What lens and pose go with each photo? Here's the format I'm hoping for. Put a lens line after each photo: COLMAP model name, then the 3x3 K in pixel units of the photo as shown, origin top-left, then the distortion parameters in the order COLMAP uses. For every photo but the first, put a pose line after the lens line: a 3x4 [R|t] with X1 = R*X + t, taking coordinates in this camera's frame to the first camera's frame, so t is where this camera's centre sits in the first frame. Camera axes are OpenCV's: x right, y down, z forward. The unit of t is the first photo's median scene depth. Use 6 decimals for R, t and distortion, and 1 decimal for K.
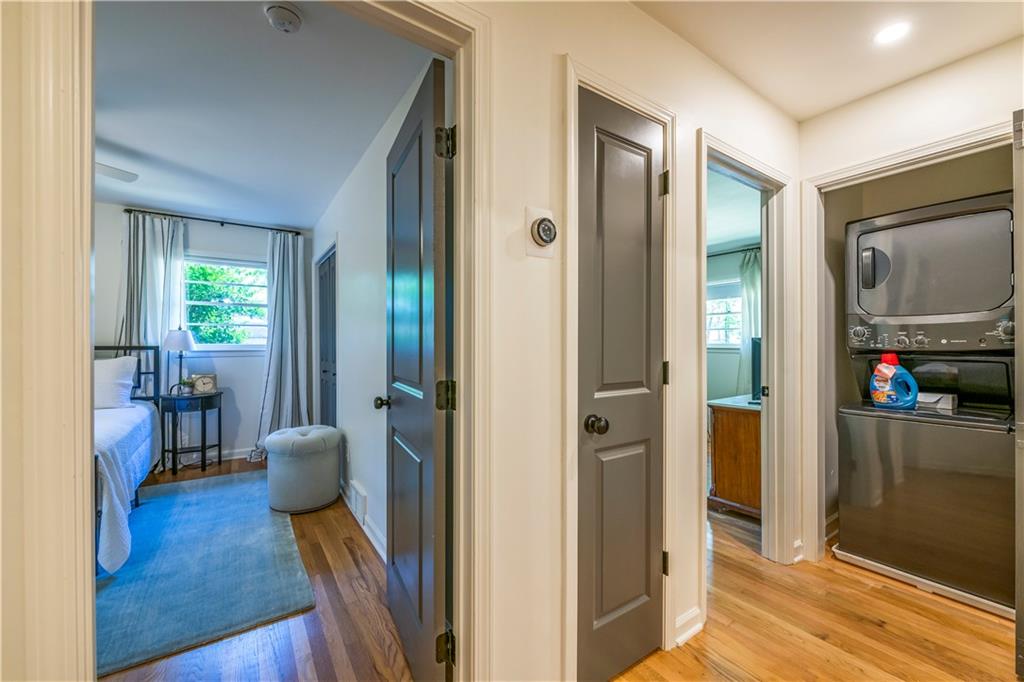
lens RADIAL K [[410.9, 0, 517.7], [0, 410.9, 344.0], [0, 0, 1]] dist [0.007035, -0.001471]
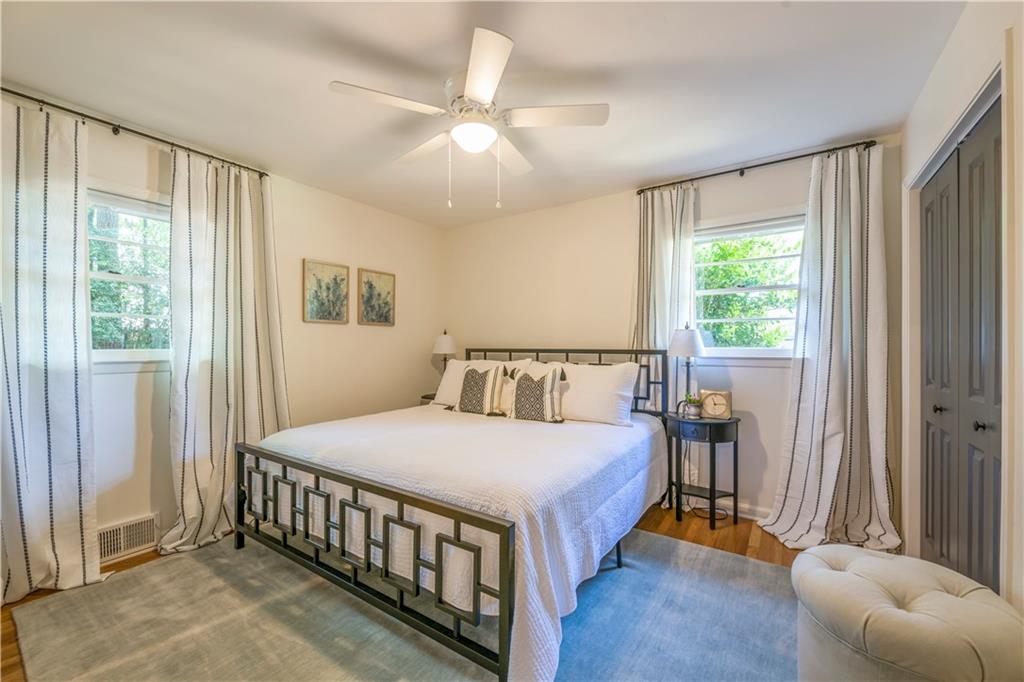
lens RADIAL K [[410.9, 0, 512.8], [0, 410.9, 346.9], [0, 0, 1]] dist [0.007035, -0.001471]
pose [[0.373289, 0.004918, -0.927702, -0.238754], [-0.003712, 0.999986, 0.003808, -0.003154], [0.927708, 0.002022, 0.373302, 0.422799]]
